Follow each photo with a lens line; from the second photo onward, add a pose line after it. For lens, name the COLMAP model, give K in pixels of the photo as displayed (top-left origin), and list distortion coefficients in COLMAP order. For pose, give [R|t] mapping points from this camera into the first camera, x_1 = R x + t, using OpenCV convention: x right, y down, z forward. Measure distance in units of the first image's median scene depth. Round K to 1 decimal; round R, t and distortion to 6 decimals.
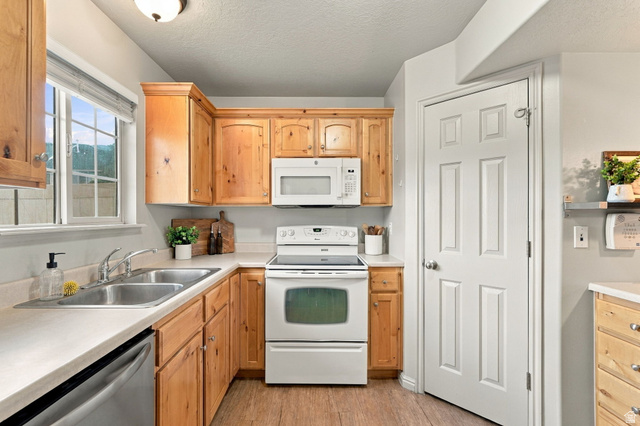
lens RADIAL K [[289.1, 0, 319.1], [0, 289.1, 218.1], [0, 0, 1]] dist [0.000981, 0.000204]
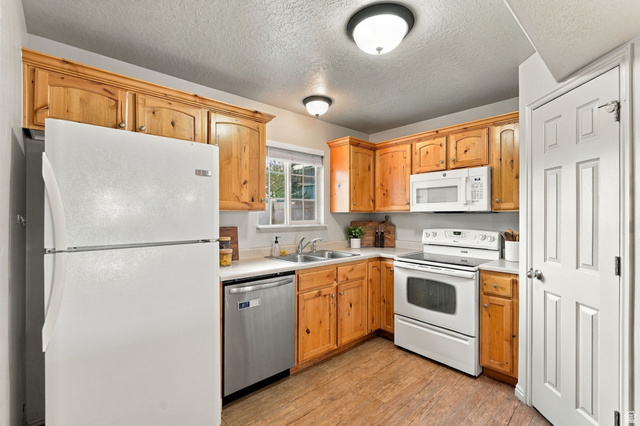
lens RADIAL K [[289.1, 0, 319.1], [0, 289.1, 218.1], [0, 0, 1]] dist [0.000981, 0.000204]
pose [[0.668778, 0.008943, -0.743409, 0.571648], [-0.005604, 0.999960, 0.006988, -0.026442], [0.743441, -0.000507, 0.668801, -0.164624]]
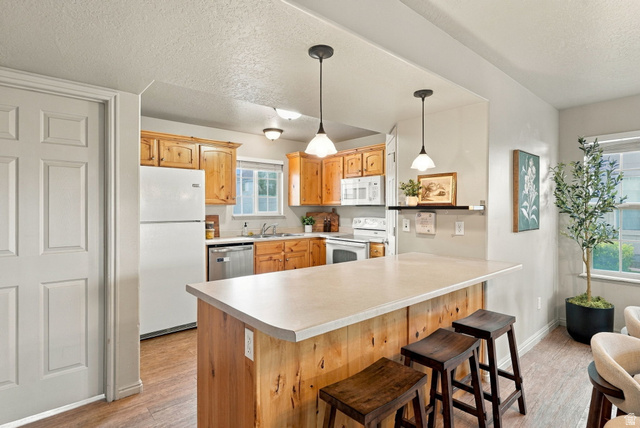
lens RADIAL K [[333.6, 0, 320.0], [0, 333.6, 214.0], [0, 0, 1]] dist [0.000590, 0.001234]
pose [[0.650560, 0.013508, -0.759335, 1.474740], [-0.004951, 0.999896, 0.013545, -0.020229], [0.759439, -0.005052, 0.650559, -0.501076]]
